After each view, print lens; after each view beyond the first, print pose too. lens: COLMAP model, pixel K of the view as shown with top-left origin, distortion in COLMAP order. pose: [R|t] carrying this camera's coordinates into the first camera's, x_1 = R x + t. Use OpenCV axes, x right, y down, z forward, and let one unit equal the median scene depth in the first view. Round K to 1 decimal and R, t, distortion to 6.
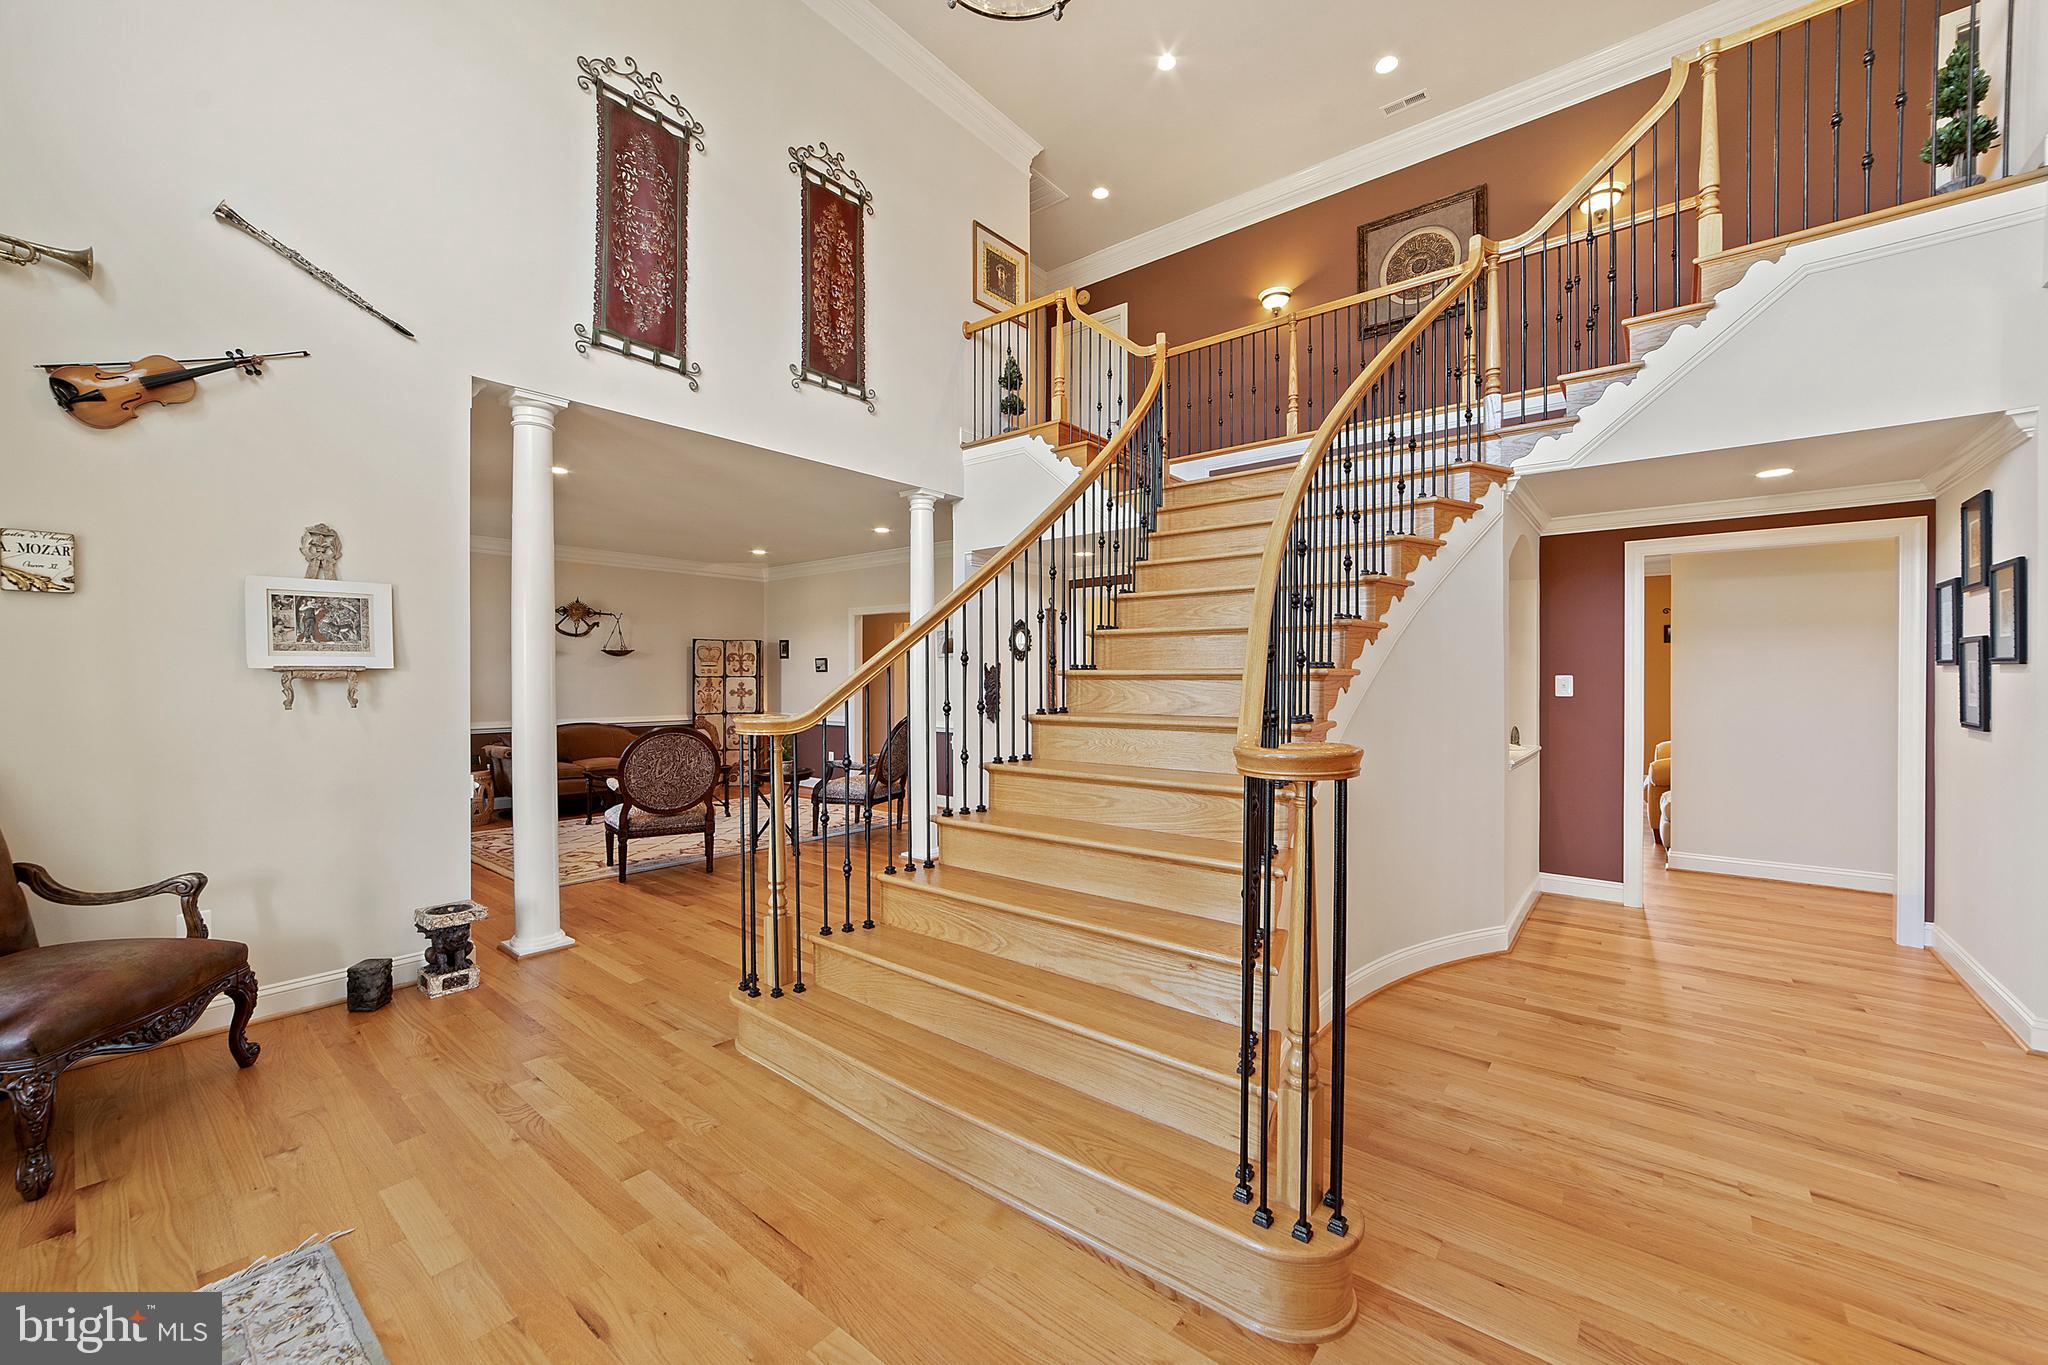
lens RADIAL K [[798.2, 0, 1029.2], [0, 798.2, 680.1], [0, 0, 1]] dist [-0.022775, 0.008269]
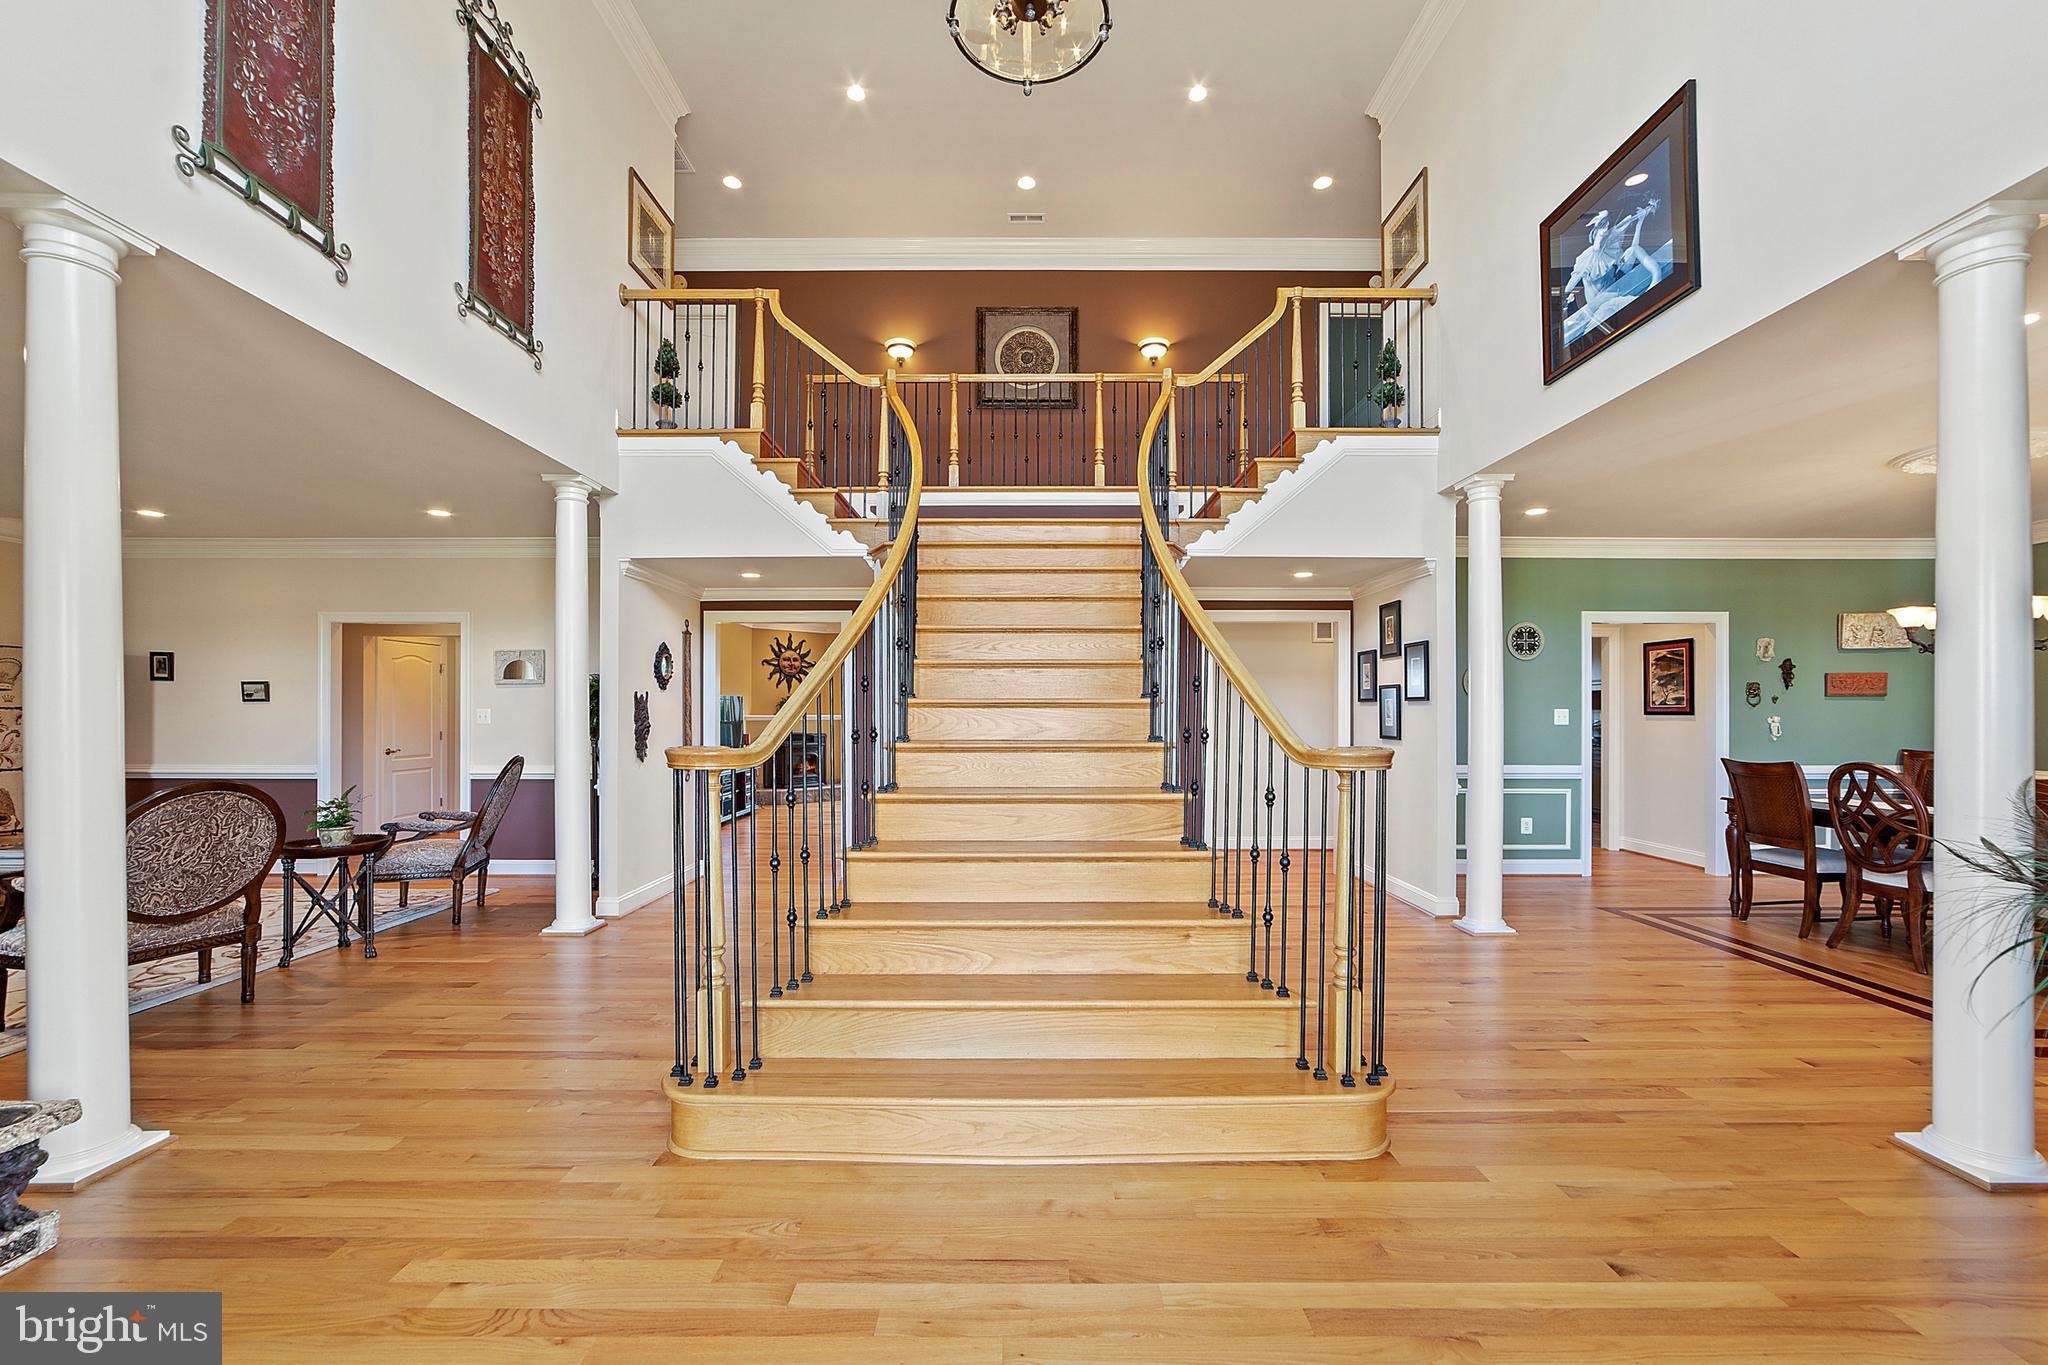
lens RADIAL K [[837.5, 0, 1026.3], [0, 837.5, 709.9], [0, 0, 1]] dist [-0.021246, 0.009252]
pose [[0.774285, 0.005088, 0.632816, -0.367834], [0.002299, 0.999938, -0.010852, 0.010349], [-0.632832, 0.009857, 0.774226, 0.069068]]
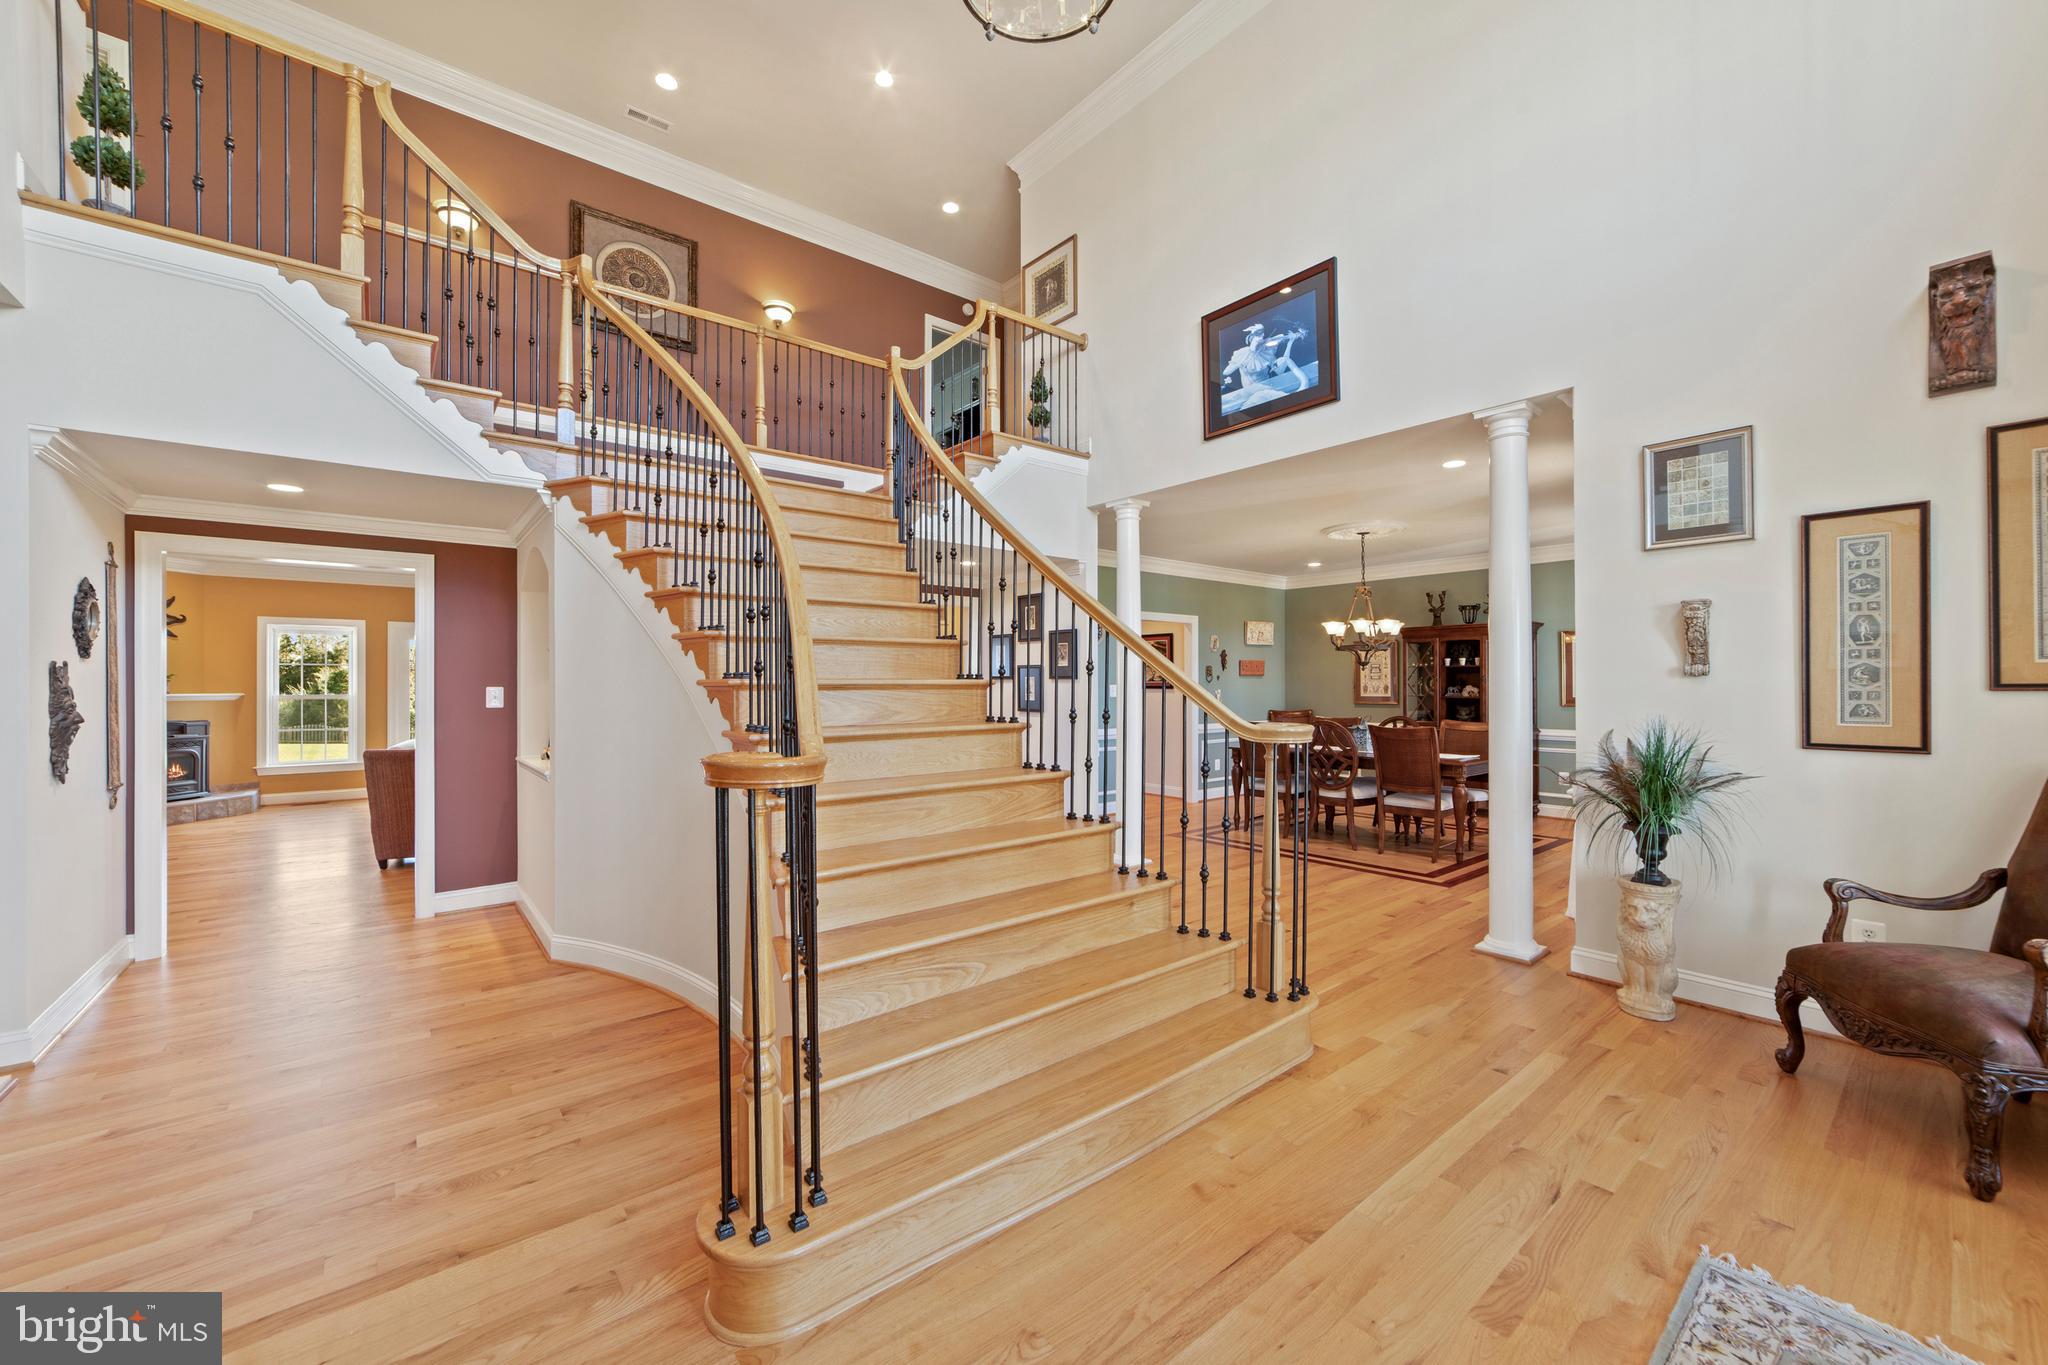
lens RADIAL K [[798.2, 0, 1029.2], [0, 798.2, 680.1], [0, 0, 1]] dist [-0.022775, 0.008269]
pose [[0.196080, 0.006750, 0.980565, -0.511837], [0.009672, 0.999914, -0.008817, -0.000818], [-0.980540, 0.011213, 0.195998, 0.409772]]
